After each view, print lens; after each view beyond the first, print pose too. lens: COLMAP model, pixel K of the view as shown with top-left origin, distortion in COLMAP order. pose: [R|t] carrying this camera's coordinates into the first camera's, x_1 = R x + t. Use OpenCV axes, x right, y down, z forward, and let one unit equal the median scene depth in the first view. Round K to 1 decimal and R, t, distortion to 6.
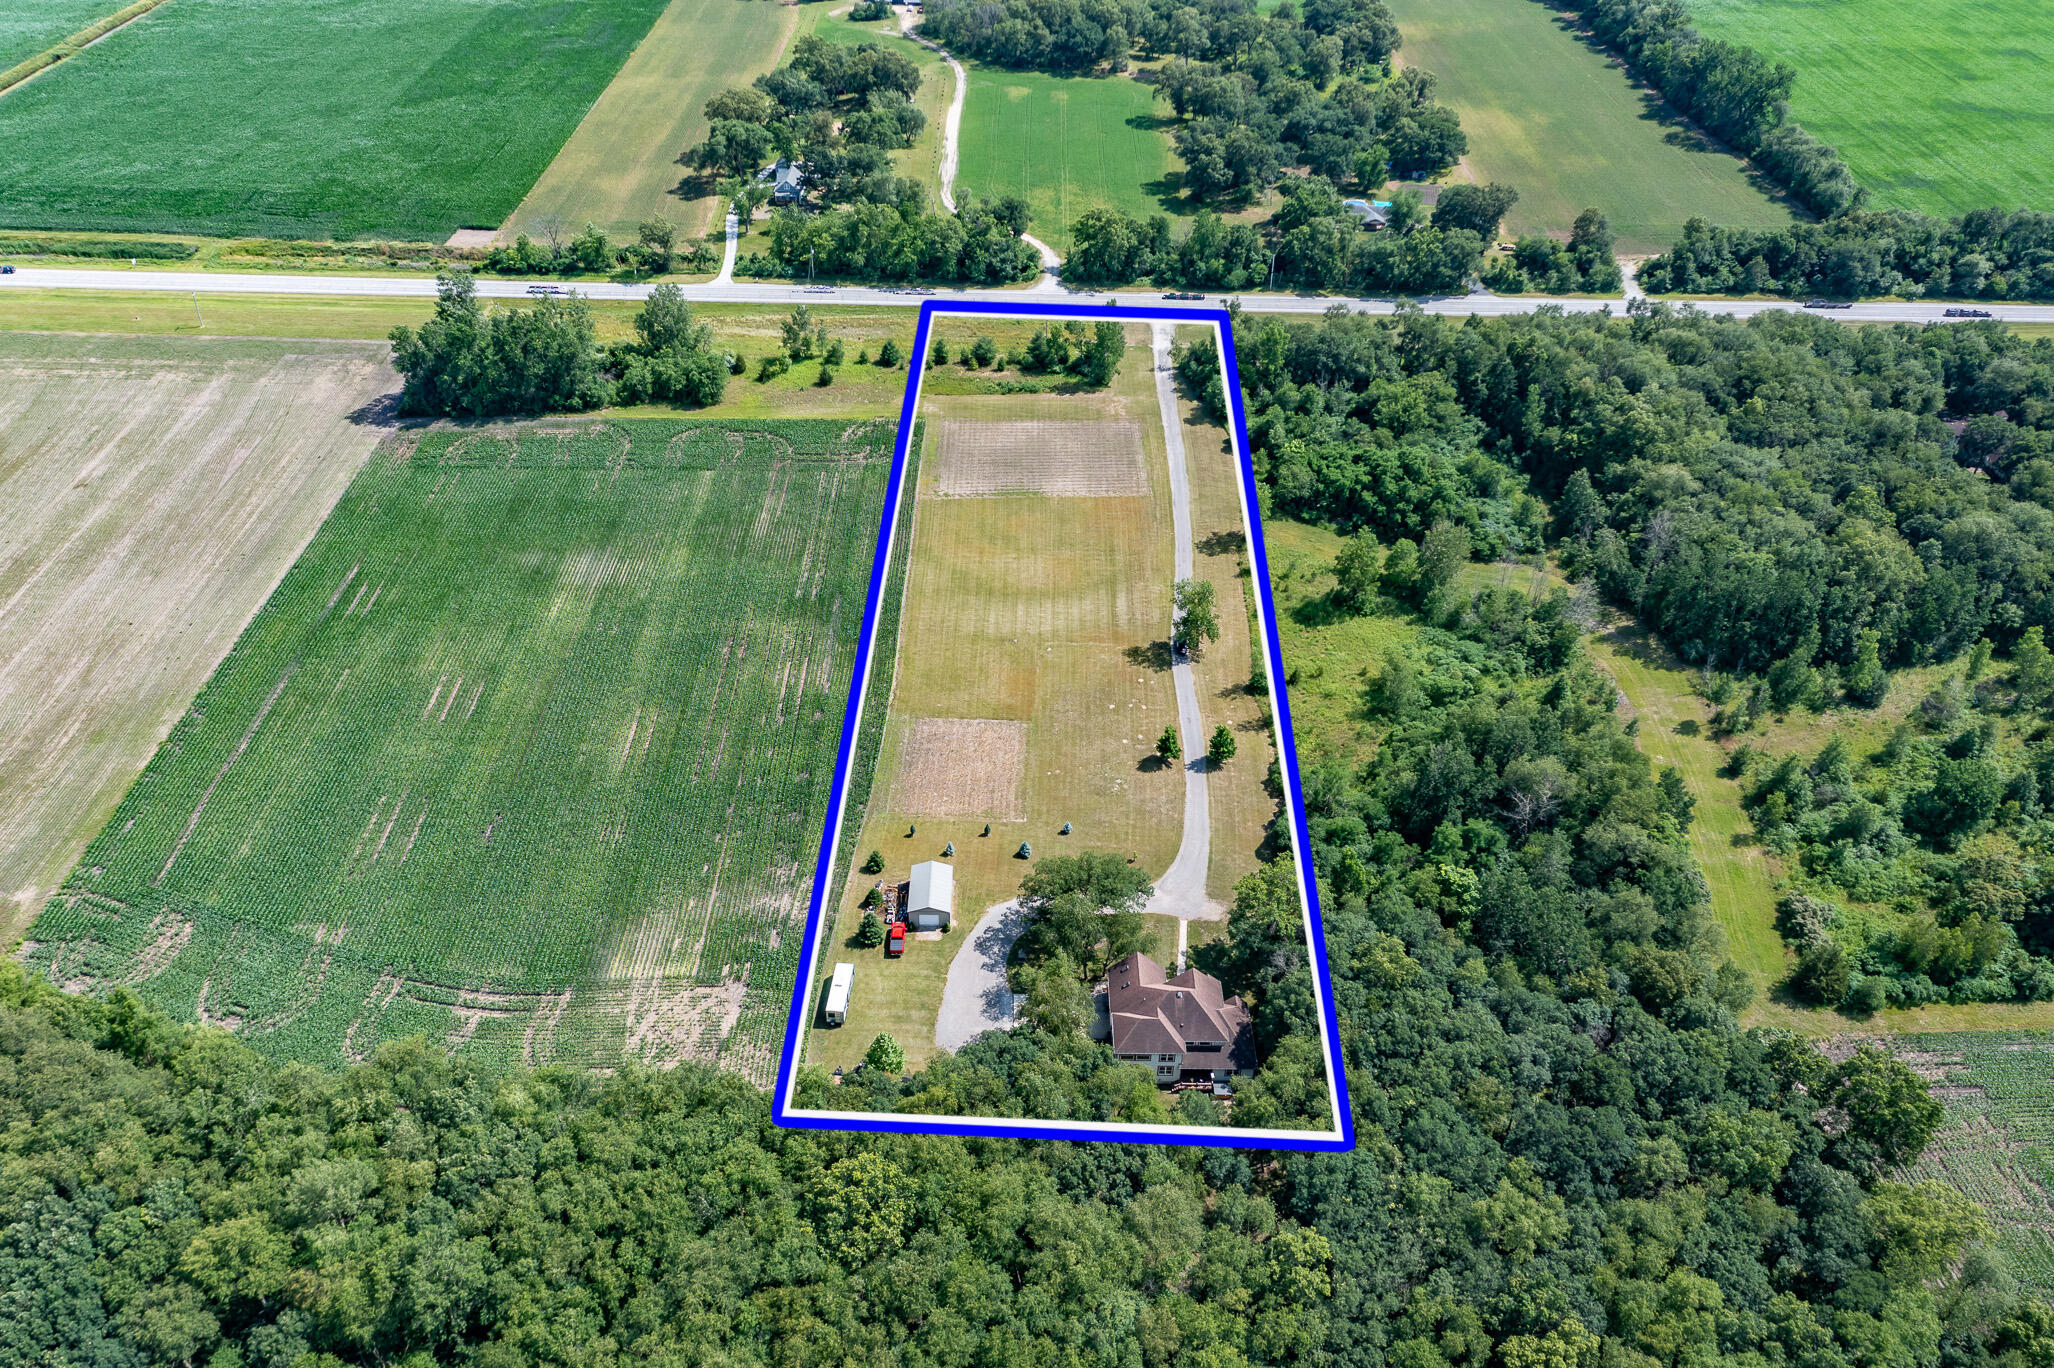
lens RADIAL K [[1641.8, 0, 1027.0], [0, 1641.8, 684.0], [0, 0, 1]] dist [0.010656, 0.006042]
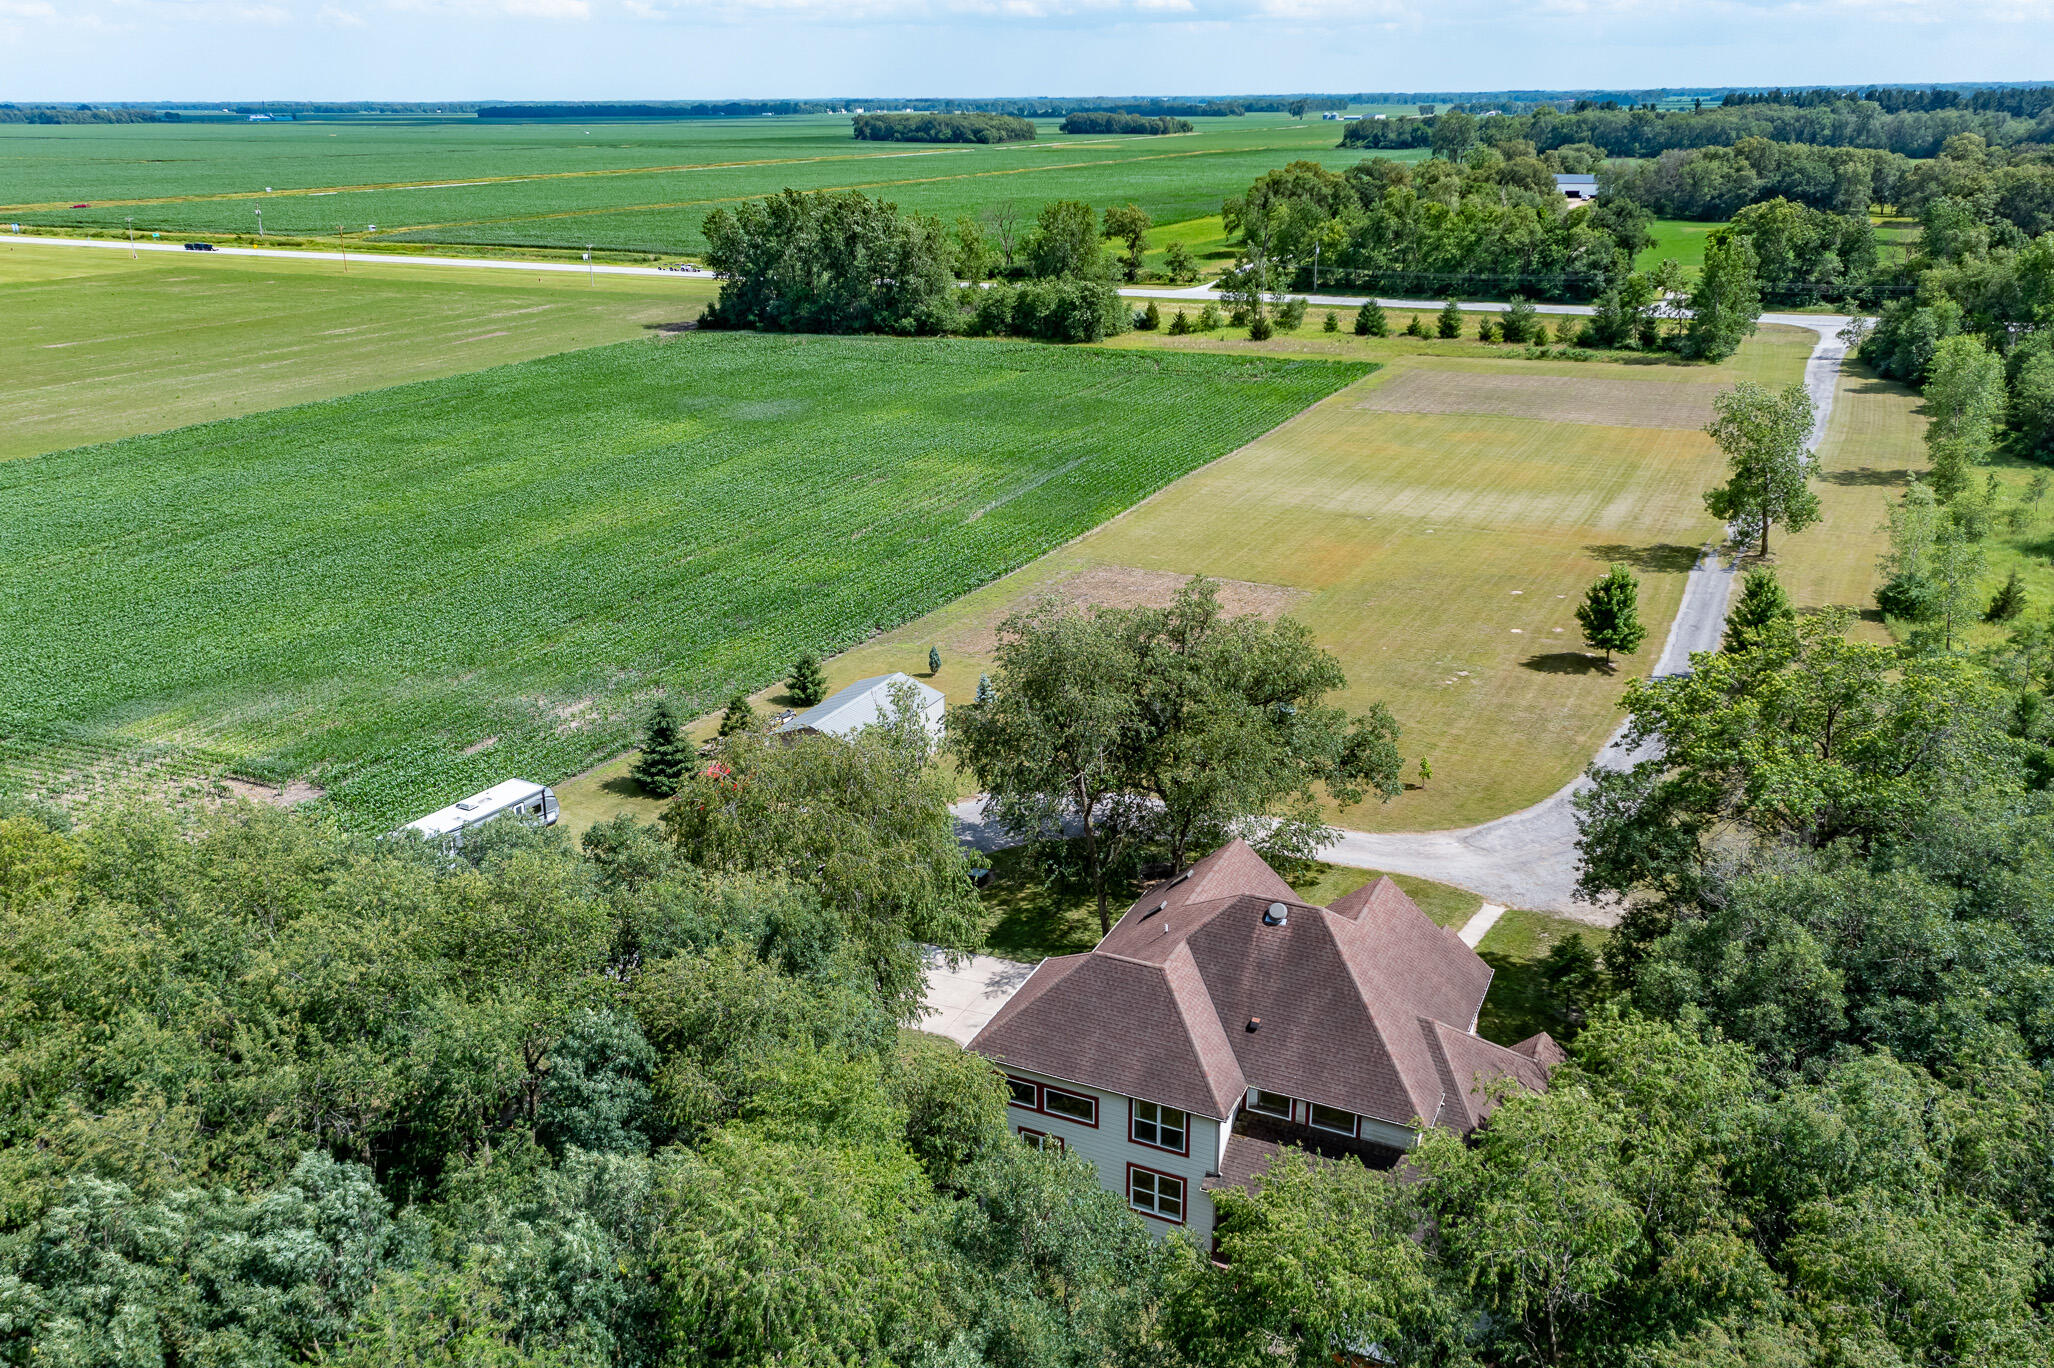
lens RADIAL K [[1641.8, 0, 1027.0], [0, 1641.8, 684.0], [0, 0, 1]] dist [0.010656, 0.006042]
pose [[0.898778, 0.130488, -0.418534, 0.120744], [-0.244798, 0.941359, -0.232199, 0.170504], [0.363692, 0.311152, 0.878016, 0.570455]]
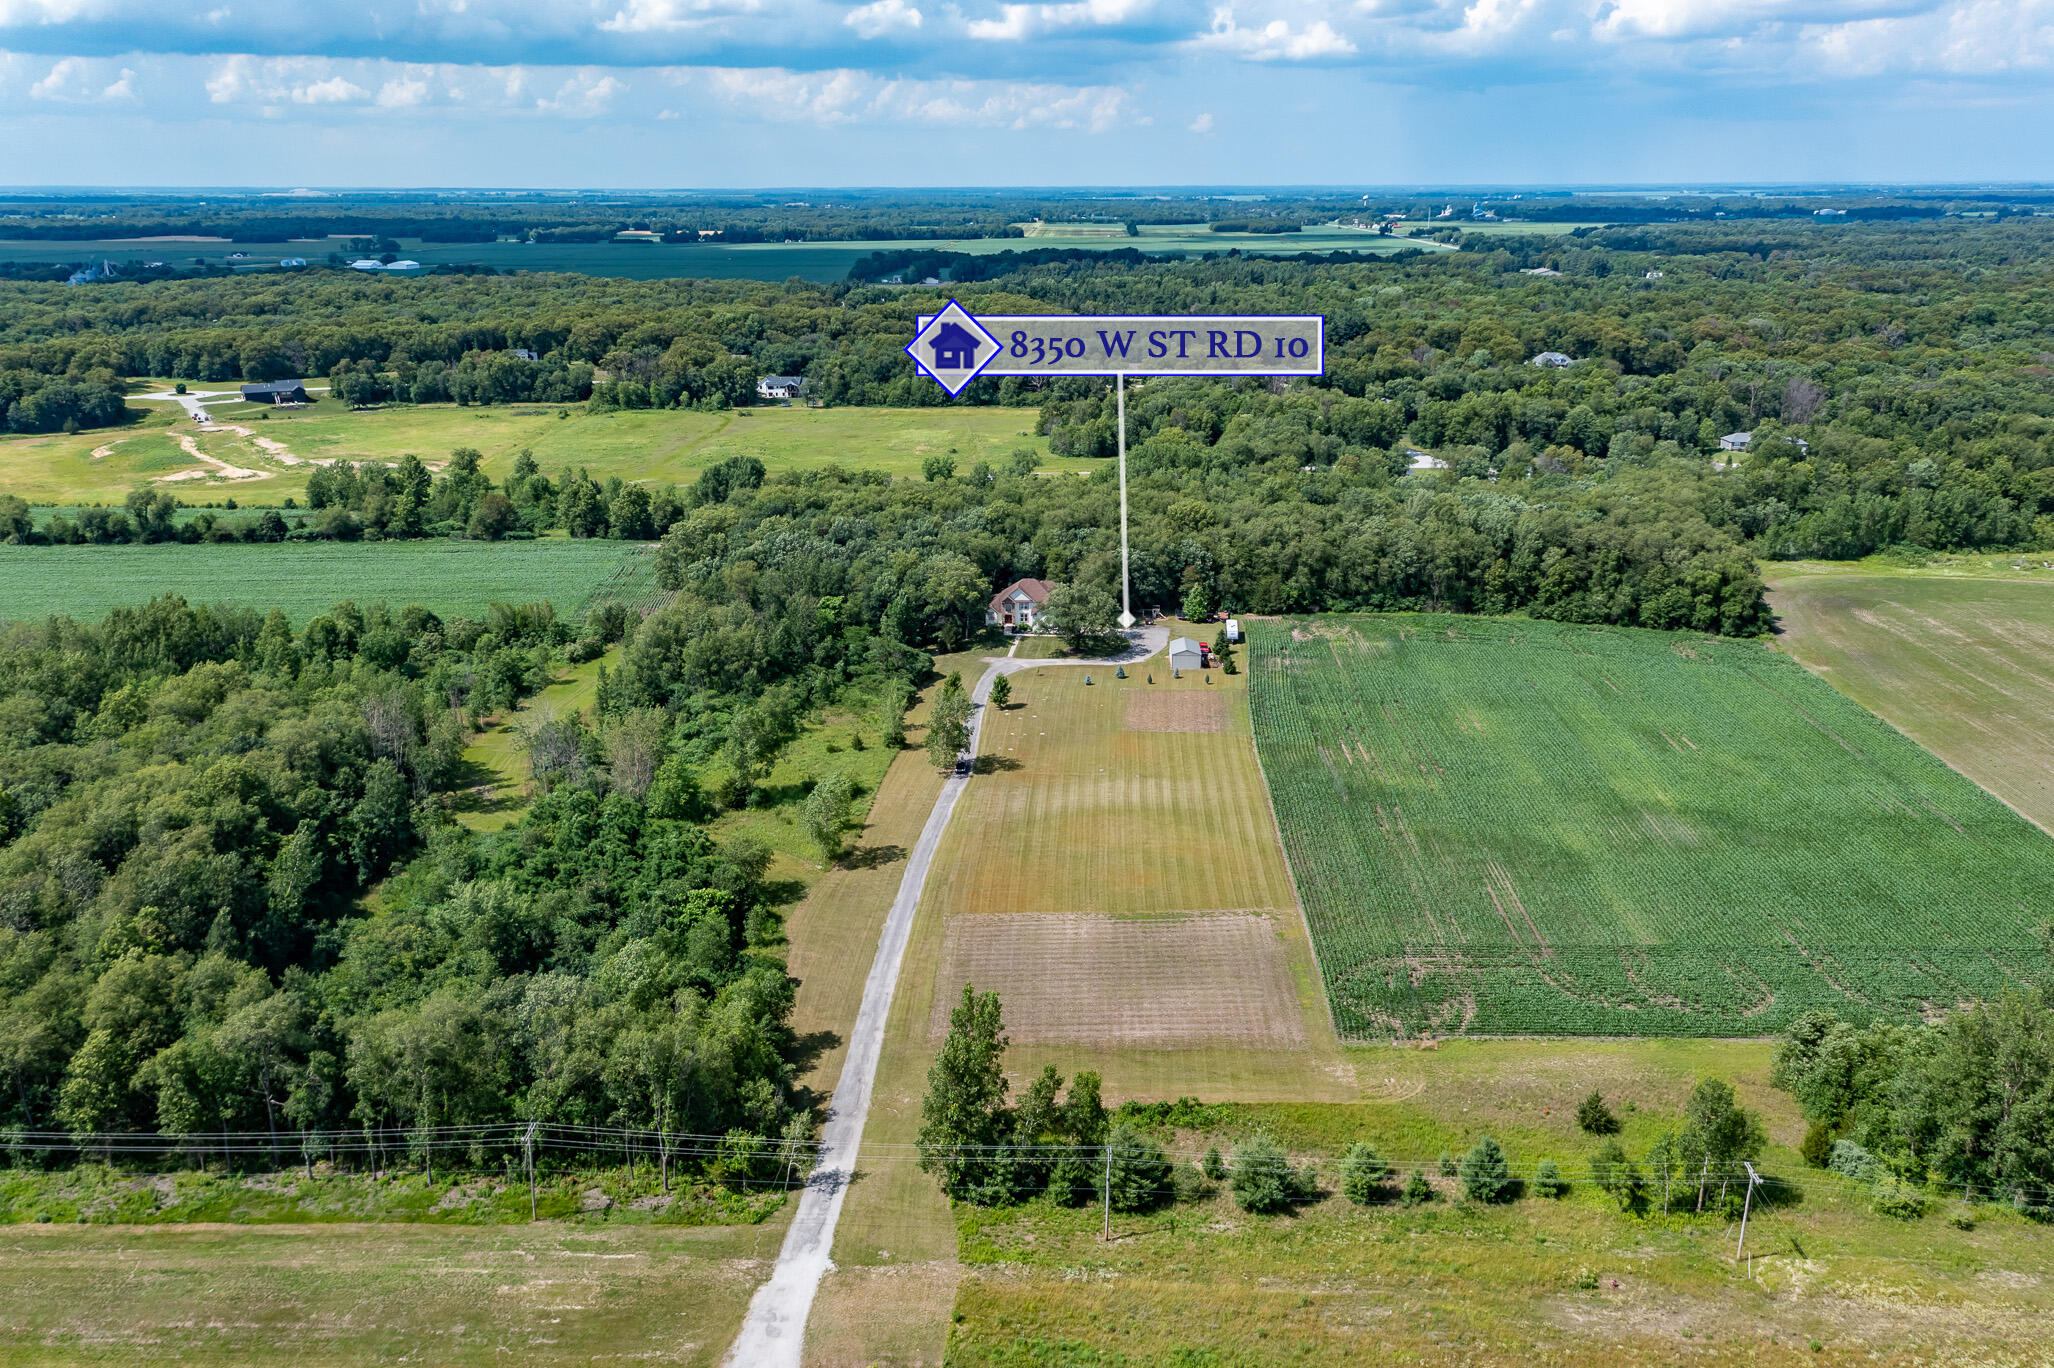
lens RADIAL K [[1622.7, 0, 1027.0], [0, 1622.7, 684.0], [0, 0, 1]] dist [0.004002, 0.001609]
pose [[-0.999335, -0.024010, 0.027458, 0.033607], [0.007331, 0.605211, 0.796031, -0.842738], [-0.035731, 0.795703, -0.604633, 1.613626]]
